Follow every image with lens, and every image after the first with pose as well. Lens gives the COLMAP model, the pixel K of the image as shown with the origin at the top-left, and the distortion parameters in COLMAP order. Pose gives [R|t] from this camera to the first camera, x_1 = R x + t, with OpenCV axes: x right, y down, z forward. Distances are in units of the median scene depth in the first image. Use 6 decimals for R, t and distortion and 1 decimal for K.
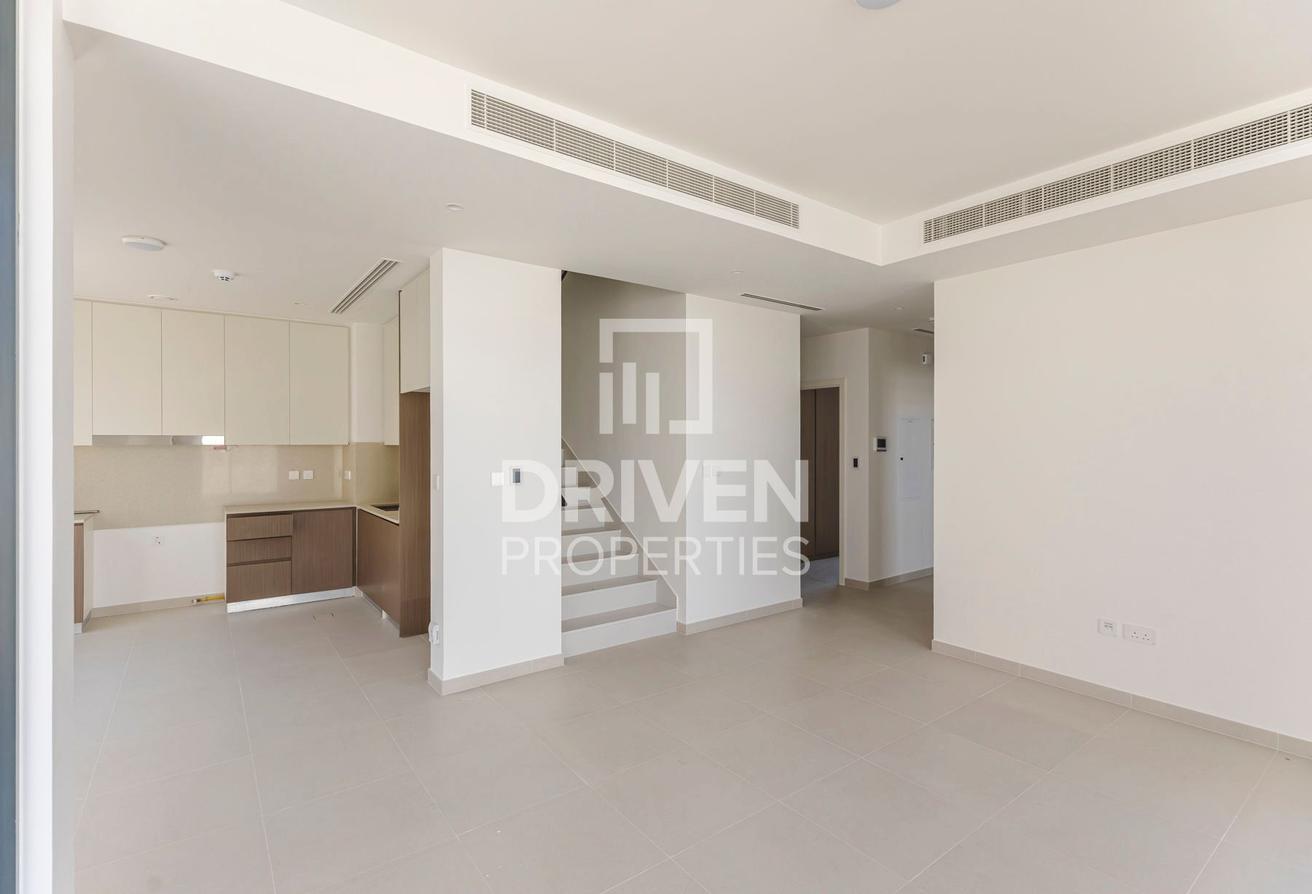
lens RADIAL K [[614.8, 0, 656.0], [0, 614.8, 447.0], [0, 0, 1]] dist [0.014312, -0.000771]
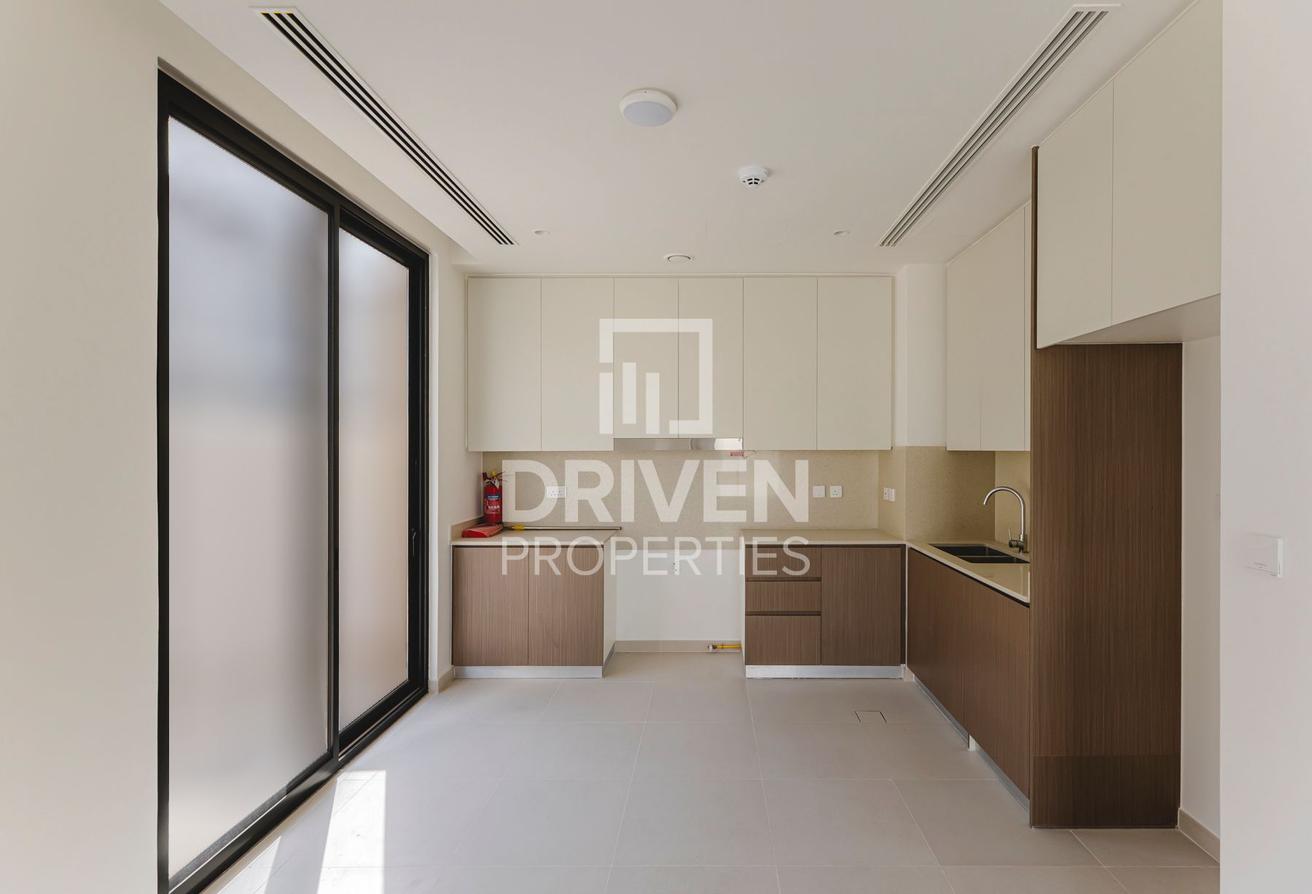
lens RADIAL K [[614.8, 0, 656.0], [0, 614.8, 447.0], [0, 0, 1]] dist [0.014312, -0.000771]
pose [[0.748457, -0.001594, -0.663181, -0.274331], [-0.005741, 0.999944, -0.008882, 0.000506], [0.663158, 0.010455, 0.748406, 0.362955]]
